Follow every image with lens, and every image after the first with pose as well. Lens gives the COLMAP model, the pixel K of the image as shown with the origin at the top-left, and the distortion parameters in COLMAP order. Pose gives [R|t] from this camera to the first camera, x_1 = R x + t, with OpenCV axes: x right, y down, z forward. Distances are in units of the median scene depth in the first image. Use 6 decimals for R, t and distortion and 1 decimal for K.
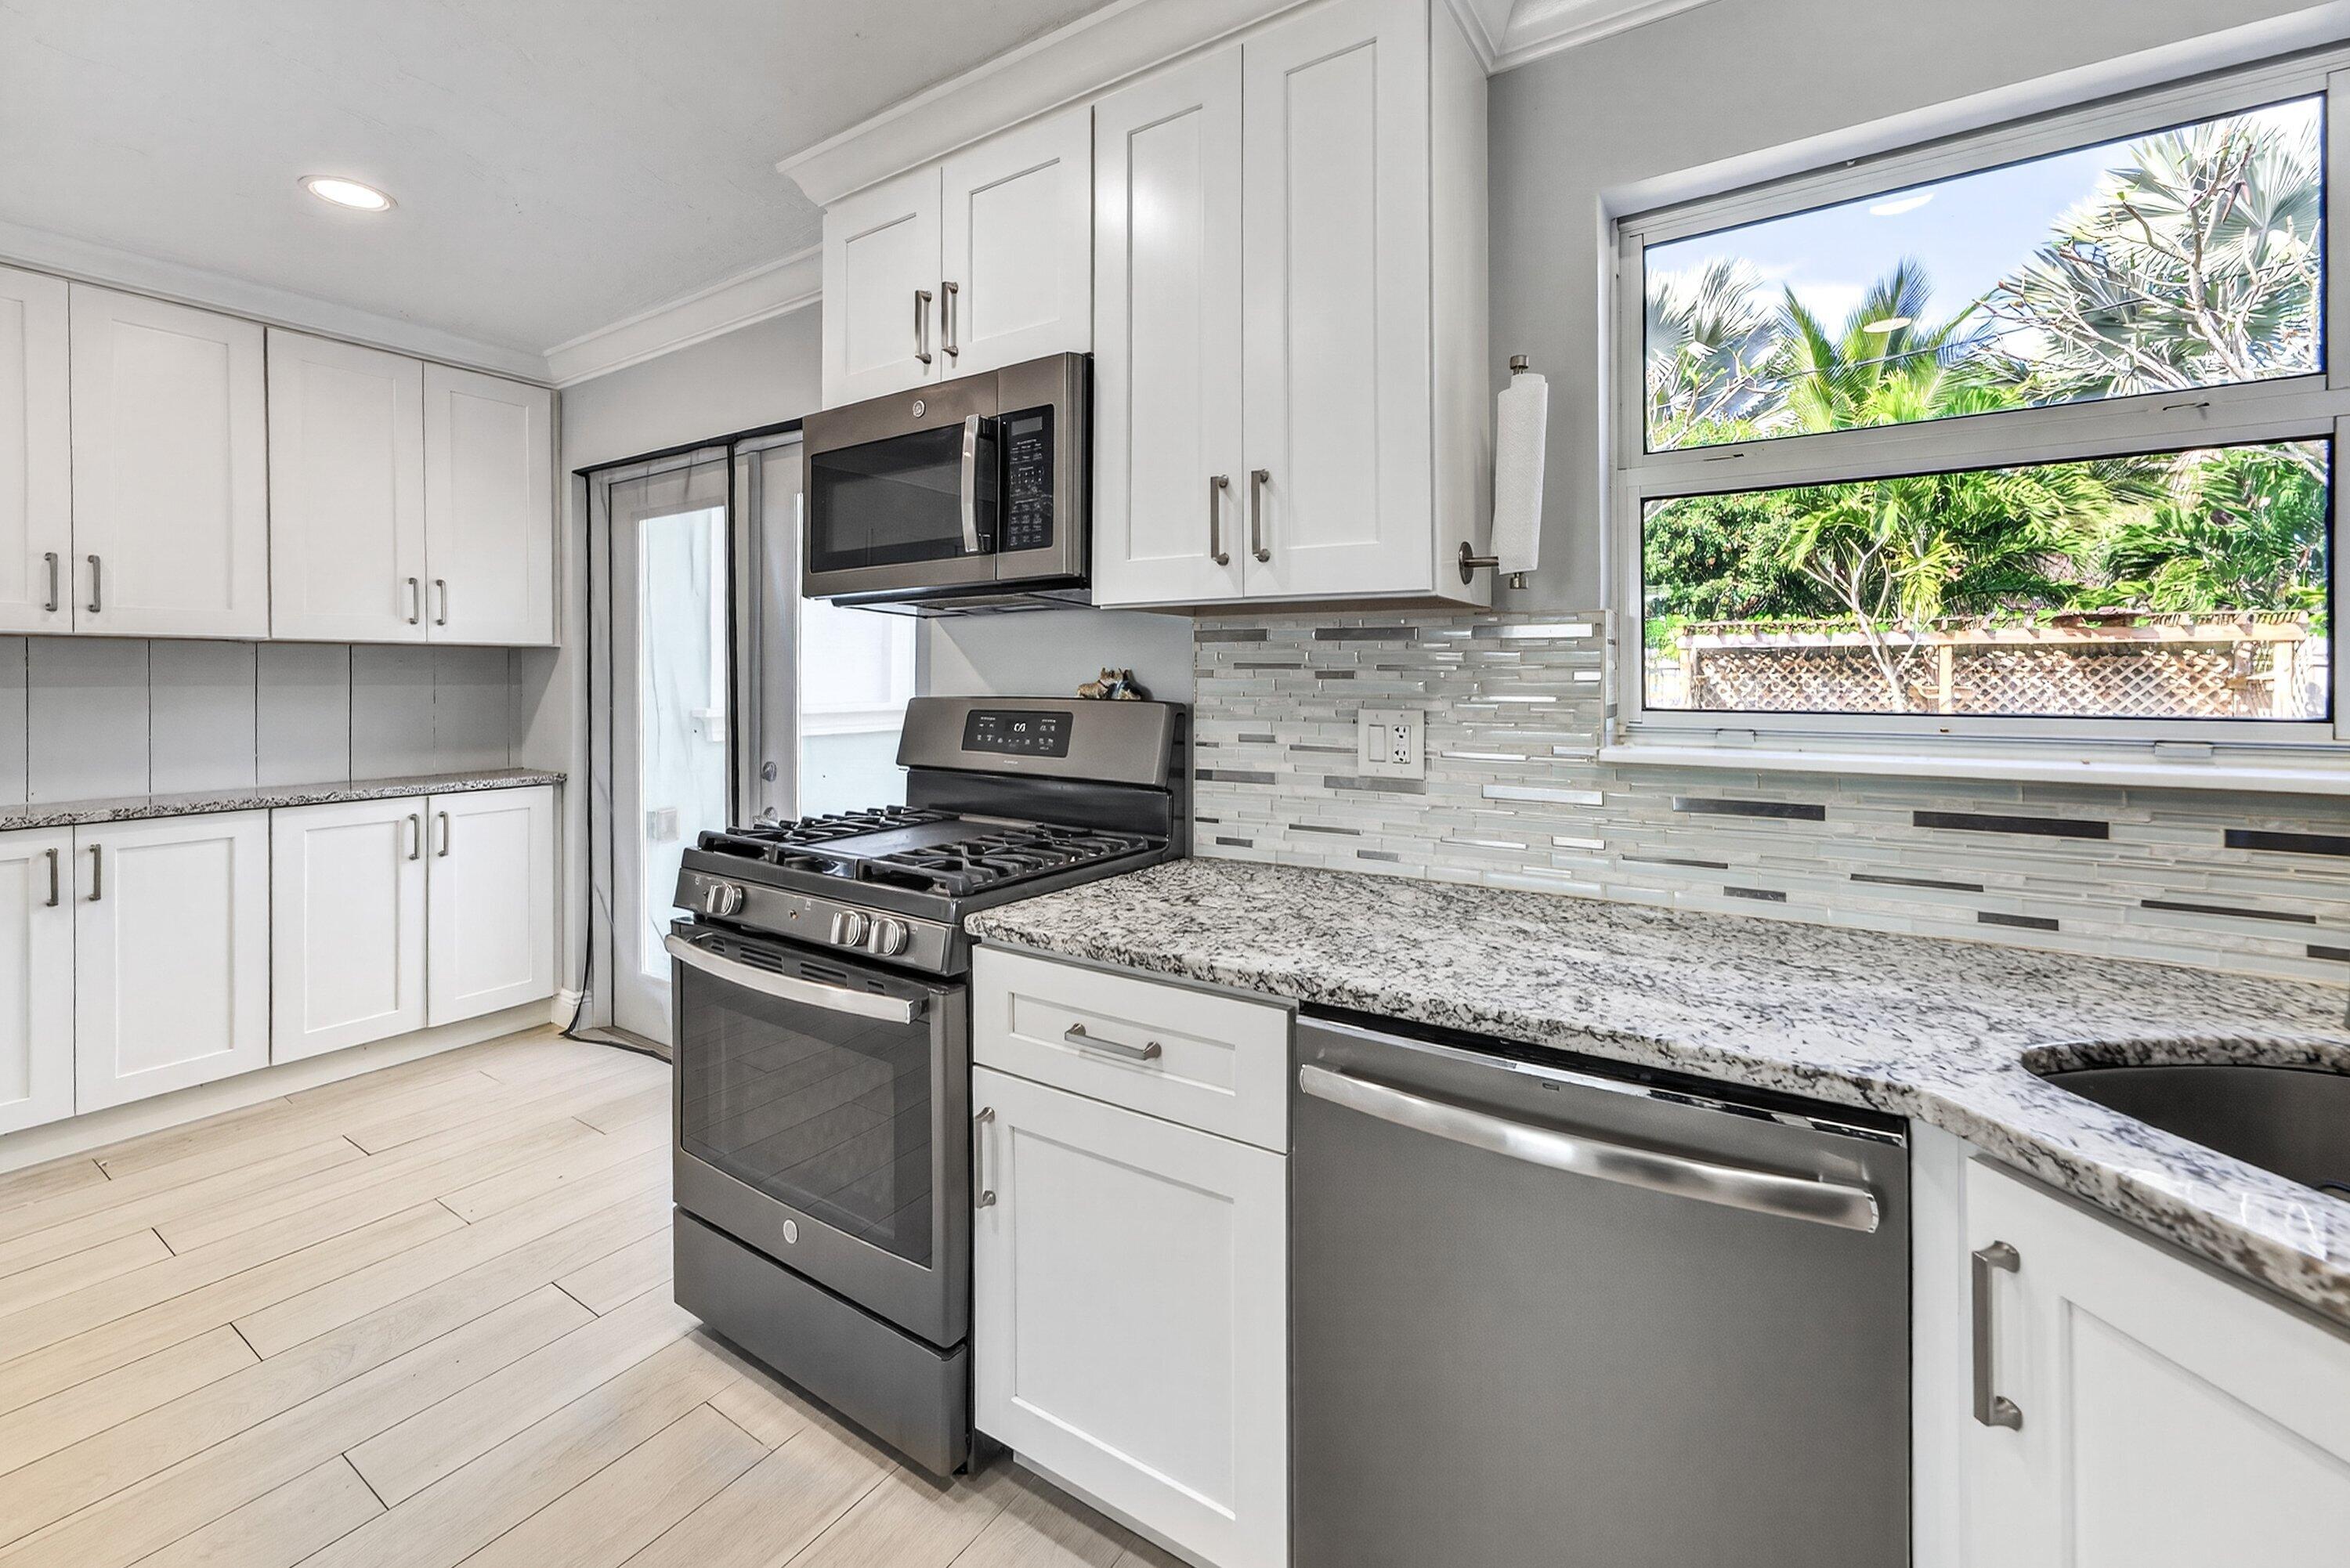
lens RADIAL K [[998.3, 0, 1148.3], [0, 998.3, 697.9], [0, 0, 1]] dist [-0.028919, 0.000449]
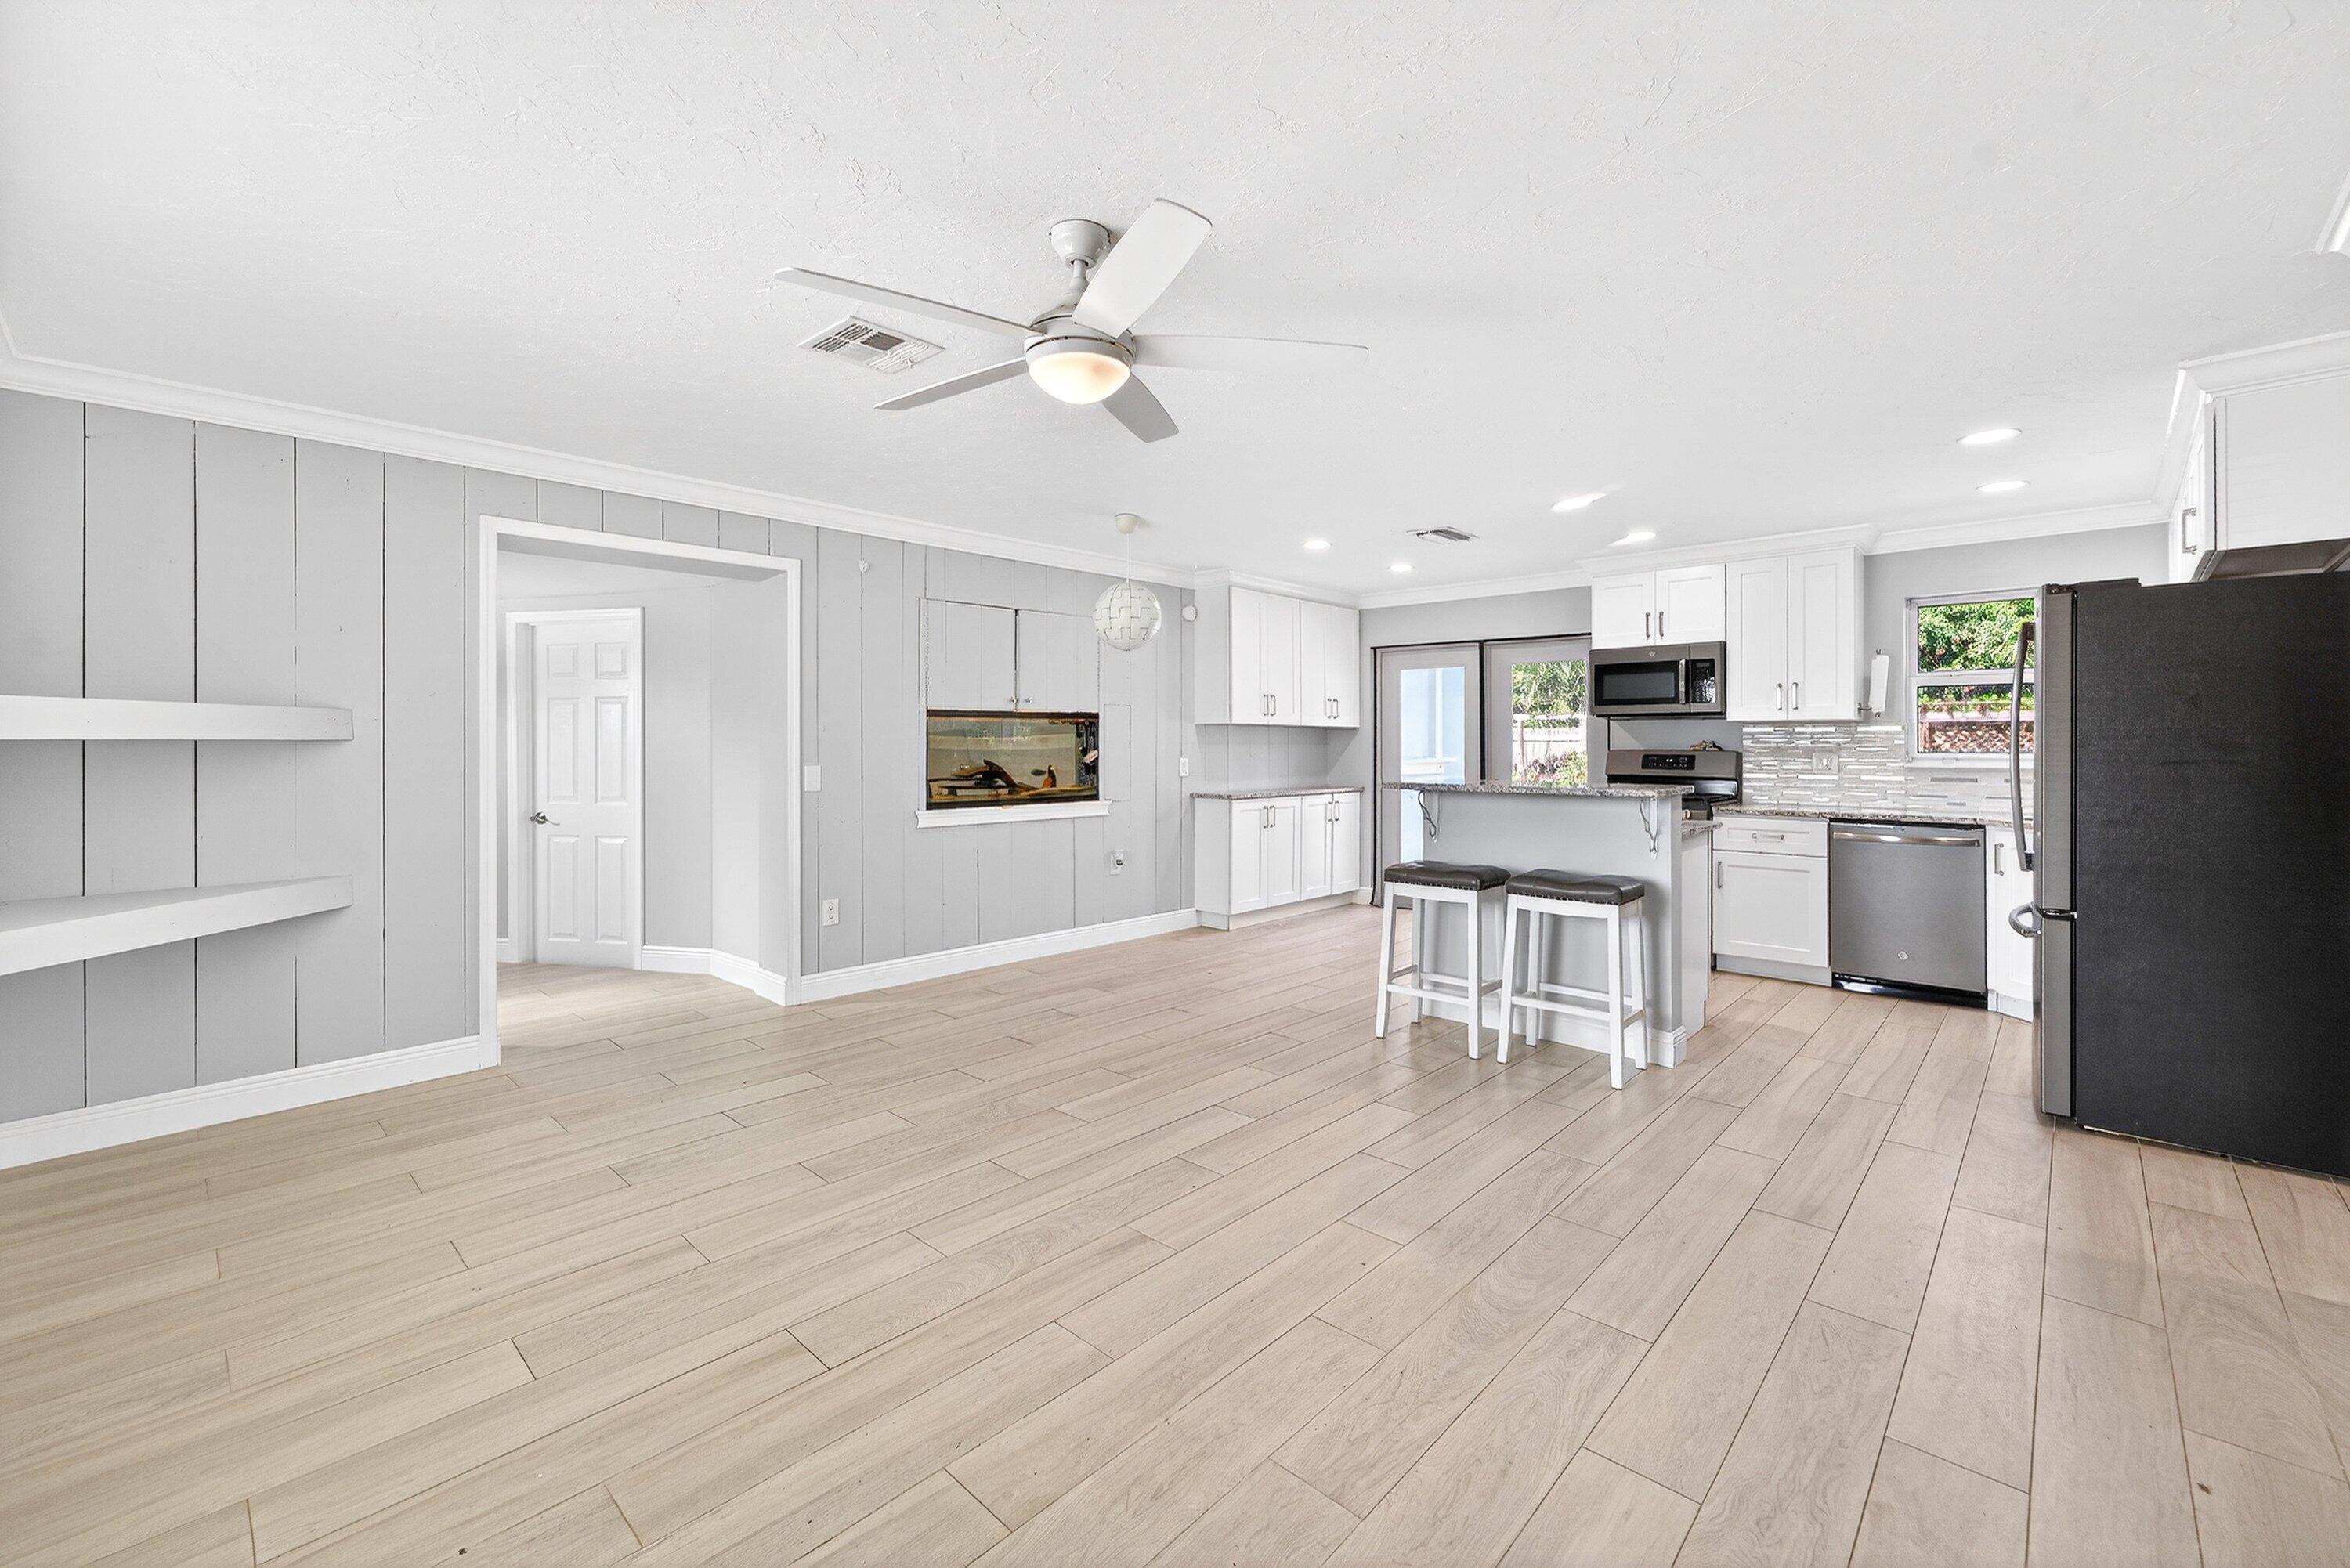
lens RADIAL K [[974.6, 0, 1173.3], [0, 974.6, 754.7], [0, 0, 1]] dist [-0.000963, 0.000504]
pose [[0.988653, 0.003928, -0.150168, -0.697365], [-0.005649, 0.999923, -0.011034, 0.033534], [0.150113, 0.011757, 0.988599, -1.228400]]
